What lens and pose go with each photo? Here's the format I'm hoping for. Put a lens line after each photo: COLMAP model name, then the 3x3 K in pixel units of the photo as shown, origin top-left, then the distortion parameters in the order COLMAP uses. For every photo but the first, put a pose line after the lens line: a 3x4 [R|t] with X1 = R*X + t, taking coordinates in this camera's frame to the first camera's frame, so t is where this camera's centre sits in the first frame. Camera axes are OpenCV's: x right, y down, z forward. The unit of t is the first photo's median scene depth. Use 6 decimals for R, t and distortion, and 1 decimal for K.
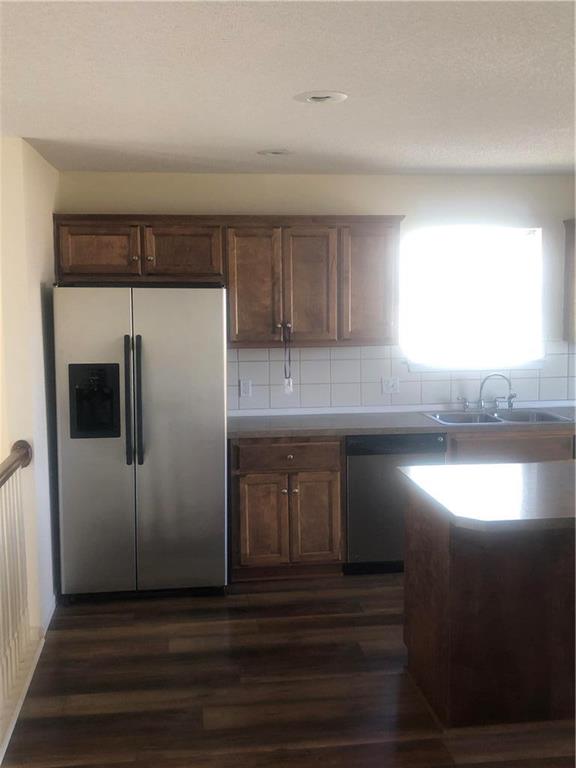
lens RADIAL K [[813.1, 0, 286.0], [0, 813.1, 377.1], [0, 0, 1]] dist [0.167338, -0.489089]
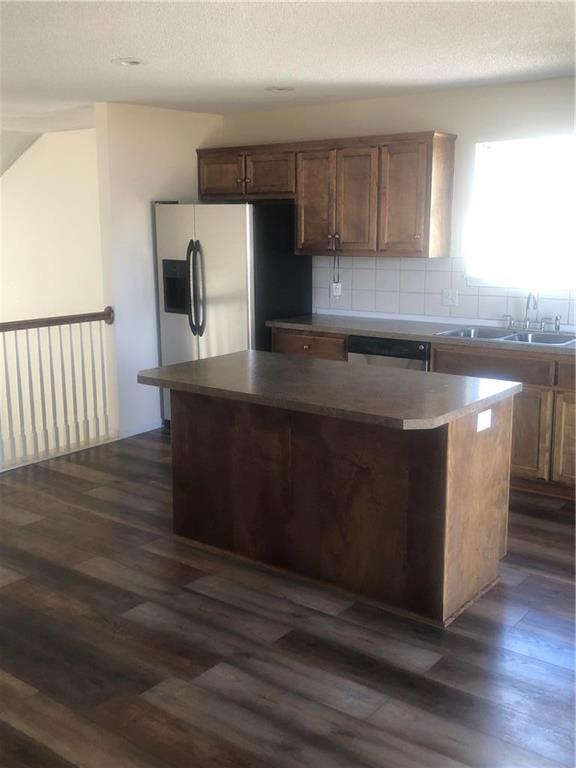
lens RADIAL K [[813.1, 0, 286.0], [0, 813.1, 377.1], [0, 0, 1]] dist [0.167338, -0.489089]
pose [[0.707260, 0.141331, -0.692682, 0.790283], [-0.070553, 0.989032, 0.129759, -0.011368], [0.703424, -0.042903, 0.709475, 0.116778]]
